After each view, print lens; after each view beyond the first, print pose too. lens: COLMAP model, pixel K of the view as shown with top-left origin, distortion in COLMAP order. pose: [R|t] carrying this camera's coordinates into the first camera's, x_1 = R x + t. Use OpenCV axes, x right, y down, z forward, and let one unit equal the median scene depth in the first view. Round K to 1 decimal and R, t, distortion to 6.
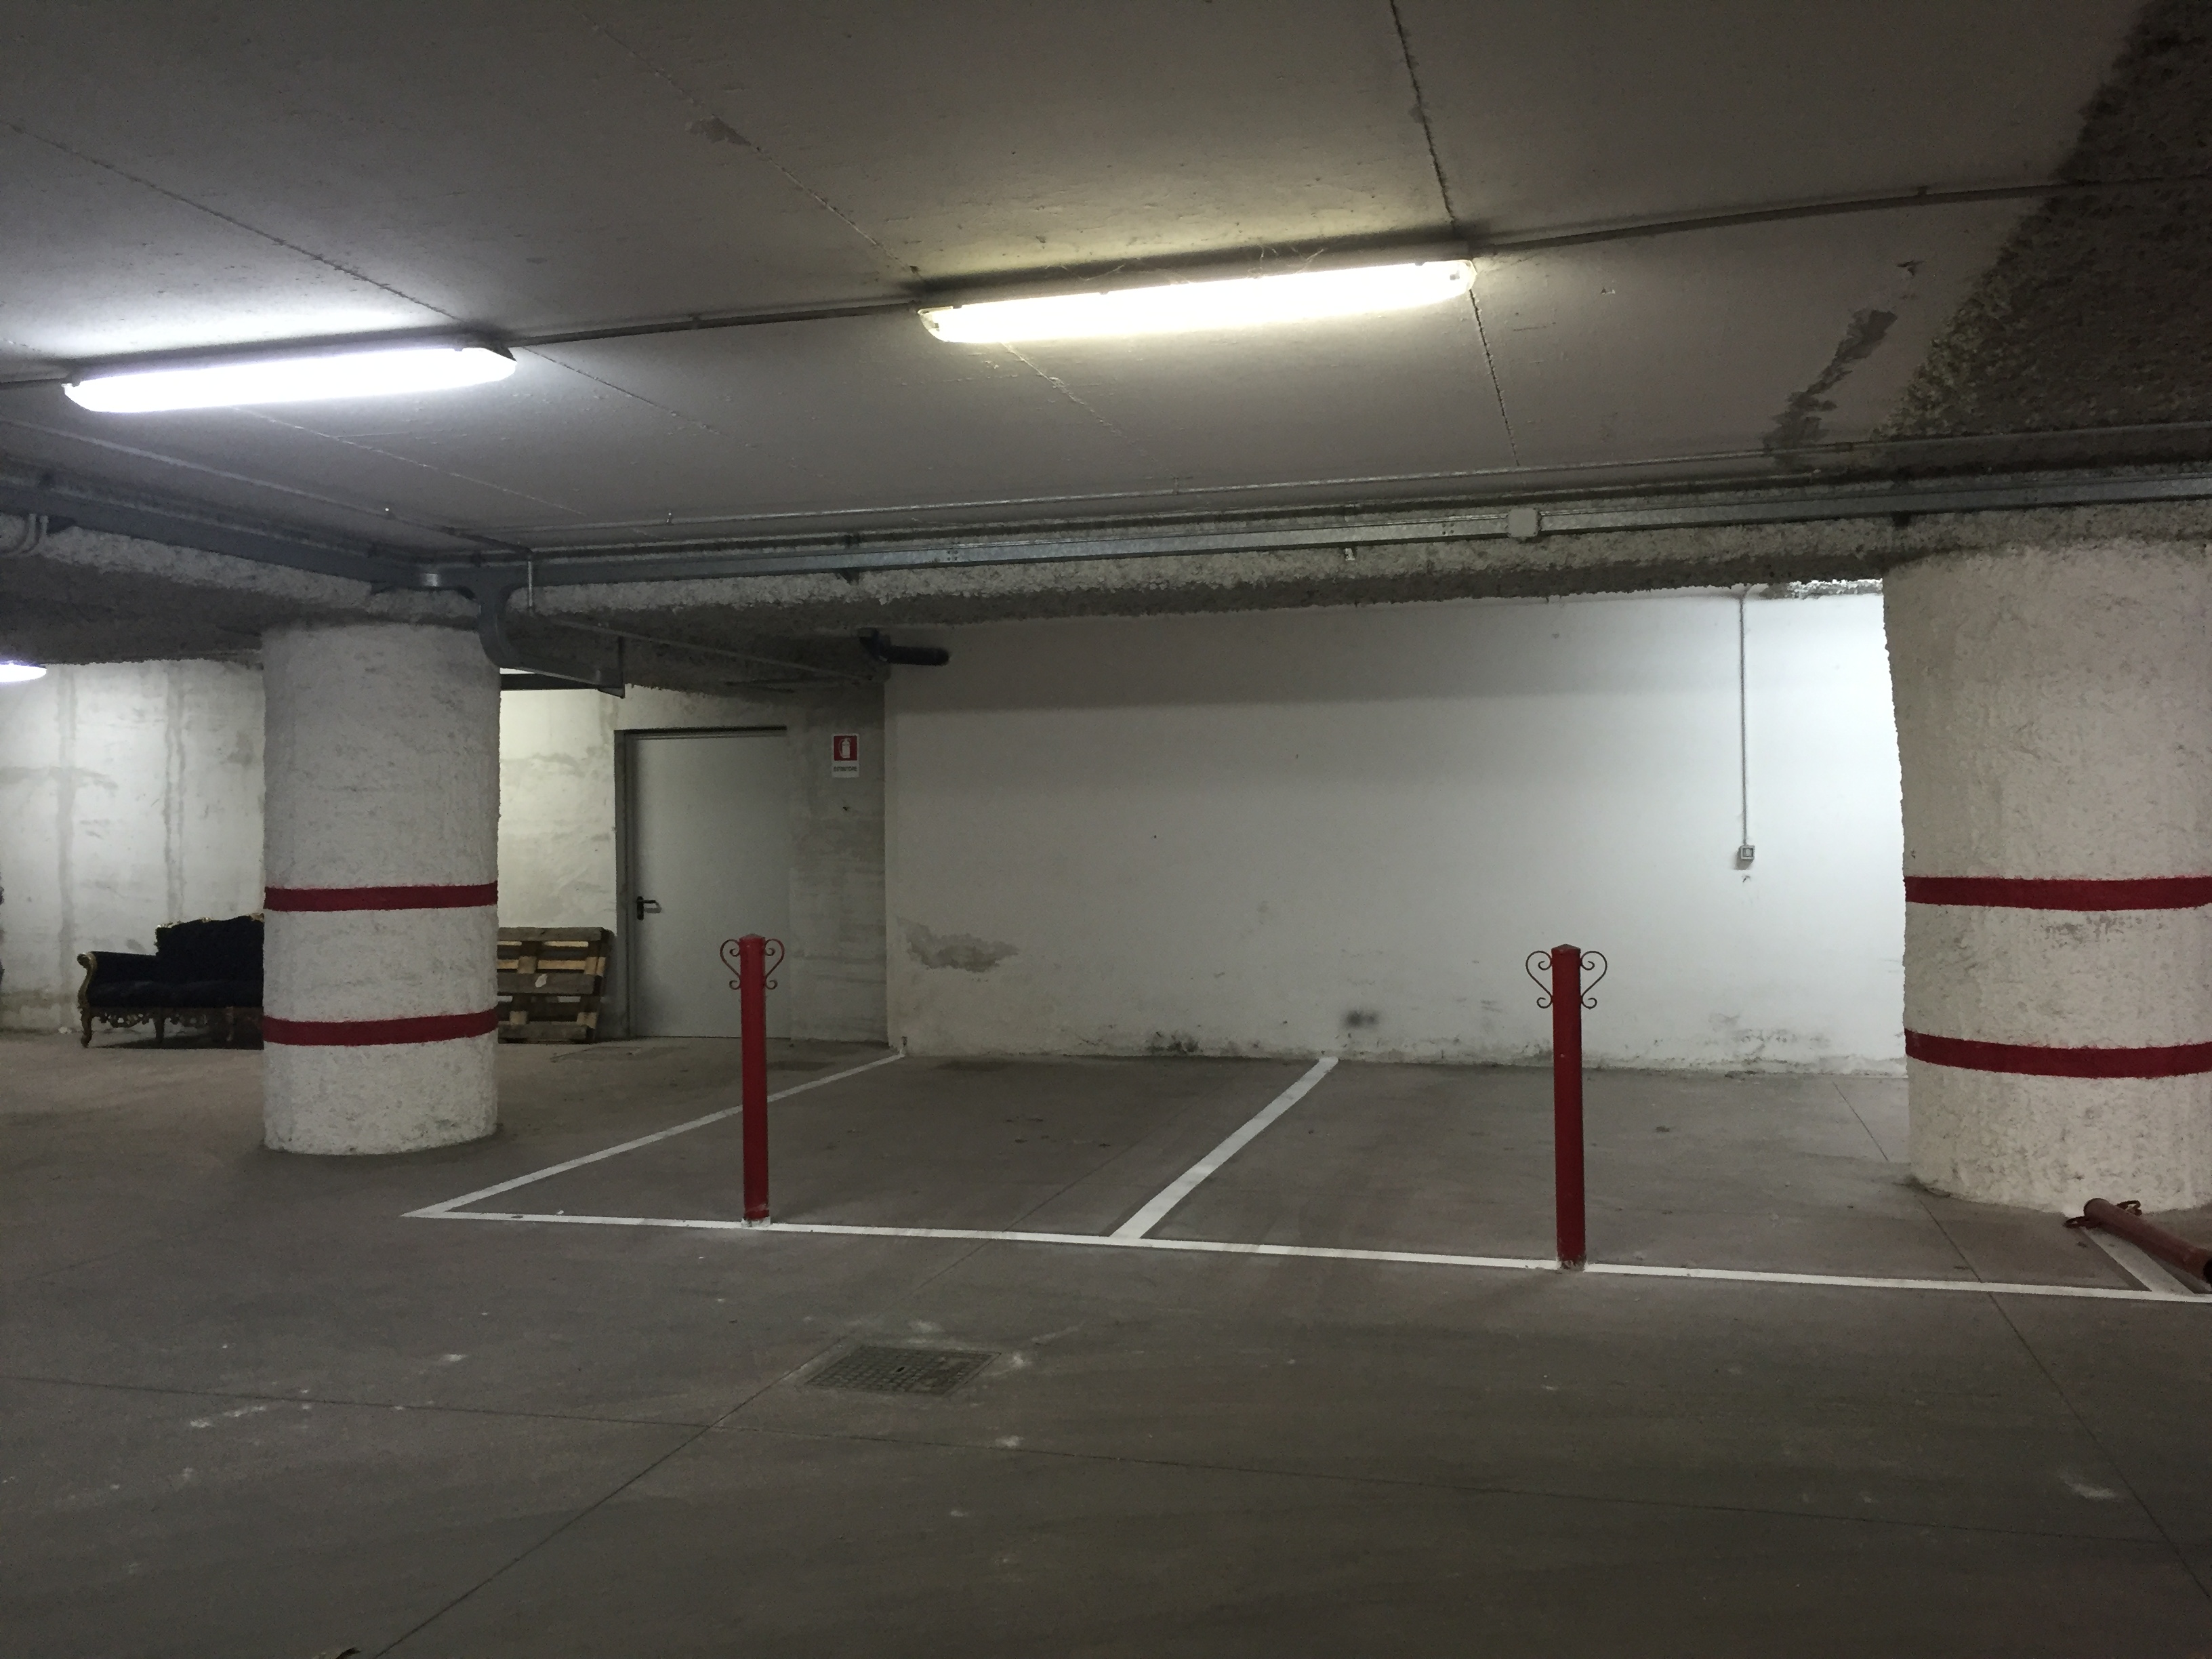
lens RADIAL K [[1877.6, 0, 1106.0], [0, 1877.6, 829.5], [0, 0, 1]] dist [0.074761, -0.103216]
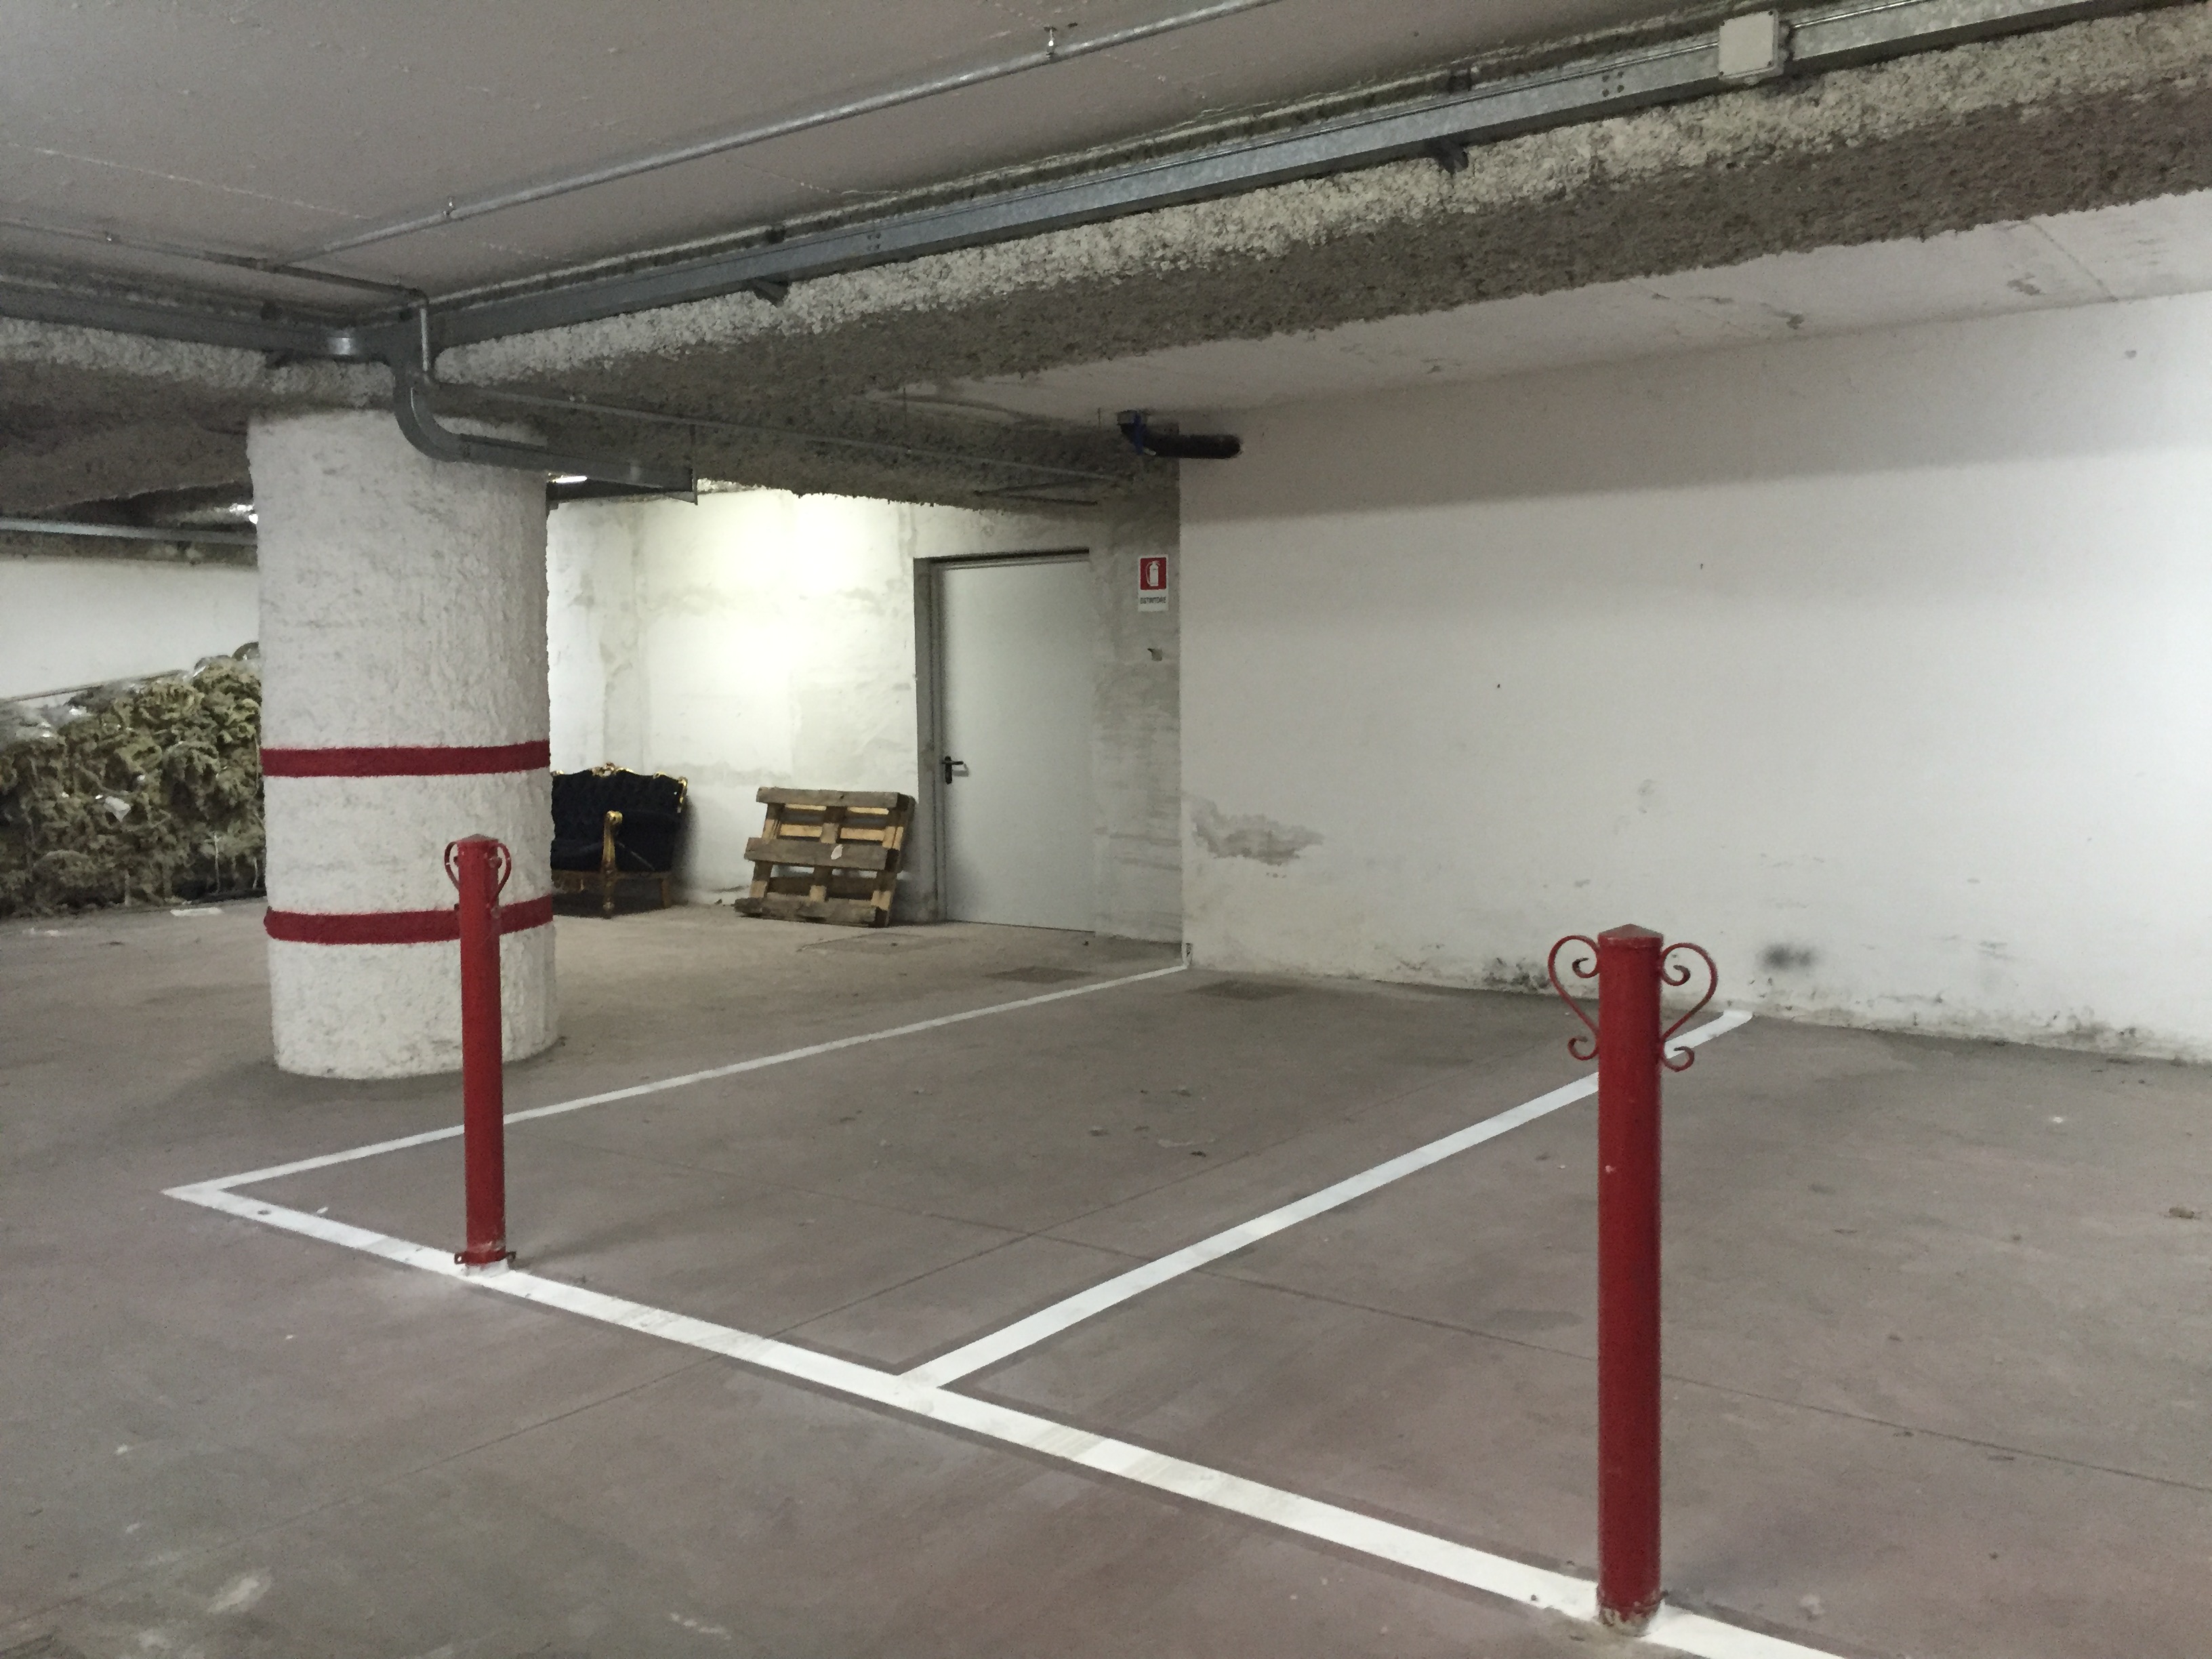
lens RADIAL K [[1877.6, 0, 1106.0], [0, 1877.6, 829.5], [0, 0, 1]] dist [0.074761, -0.103216]
pose [[0.928264, 0.028916, -0.370797, 0.158950], [0.000924, 0.996791, 0.080045, 0.000764], [0.371922, -0.074645, 0.925258, 0.288559]]
